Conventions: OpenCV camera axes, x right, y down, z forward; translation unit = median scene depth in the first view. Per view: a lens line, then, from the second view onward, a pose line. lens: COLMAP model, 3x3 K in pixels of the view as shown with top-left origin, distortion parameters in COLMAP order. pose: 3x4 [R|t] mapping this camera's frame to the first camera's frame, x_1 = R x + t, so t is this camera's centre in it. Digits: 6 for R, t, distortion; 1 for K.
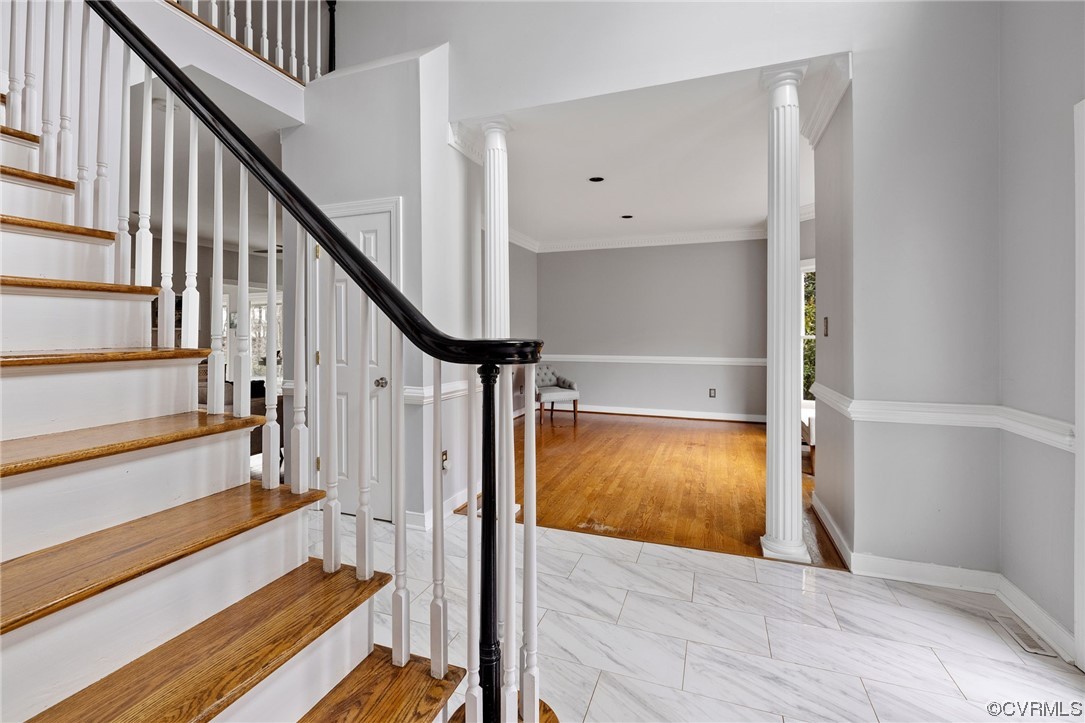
lens RADIAL K [[477.5, 0, 528.7], [0, 477.5, 329.1], [0, 0, 1]] dist [0.000115, 0.000016]
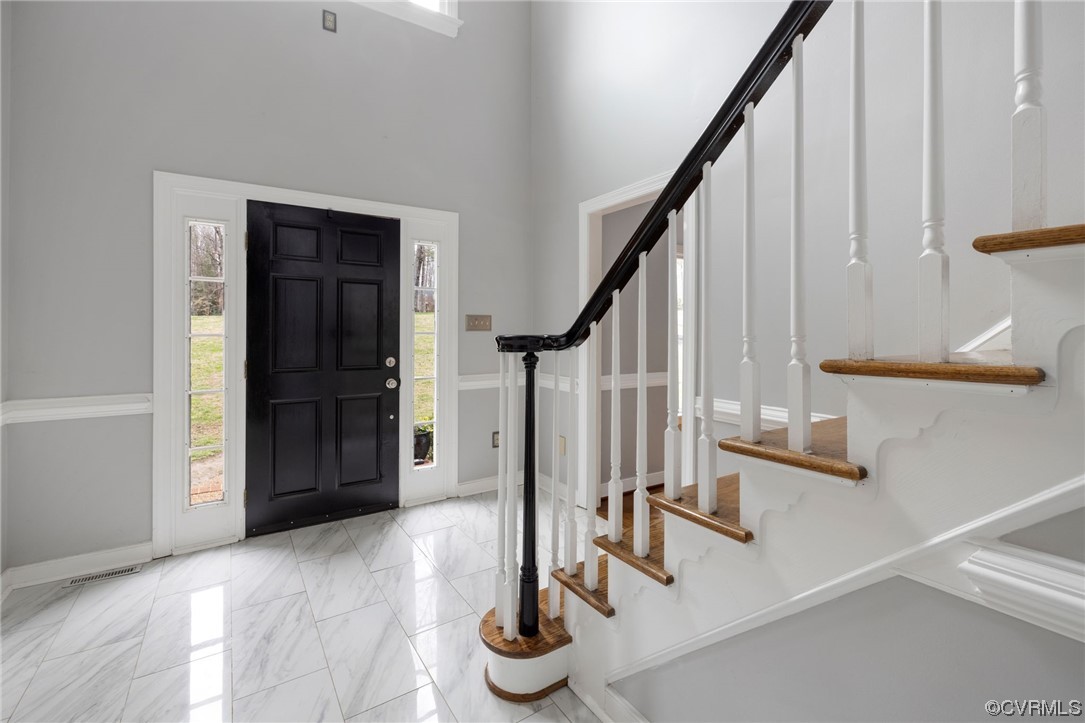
lens RADIAL K [[477.5, 0, 536.3], [0, 477.5, 325.9], [0, 0, 1]] dist [0.000115, 0.000016]
pose [[-0.806963, -0.000636, 0.590602, -0.591479], [-0.007504, 0.999930, -0.009176, 0.006847], [-0.590554, -0.011837, -0.806911, 1.393073]]
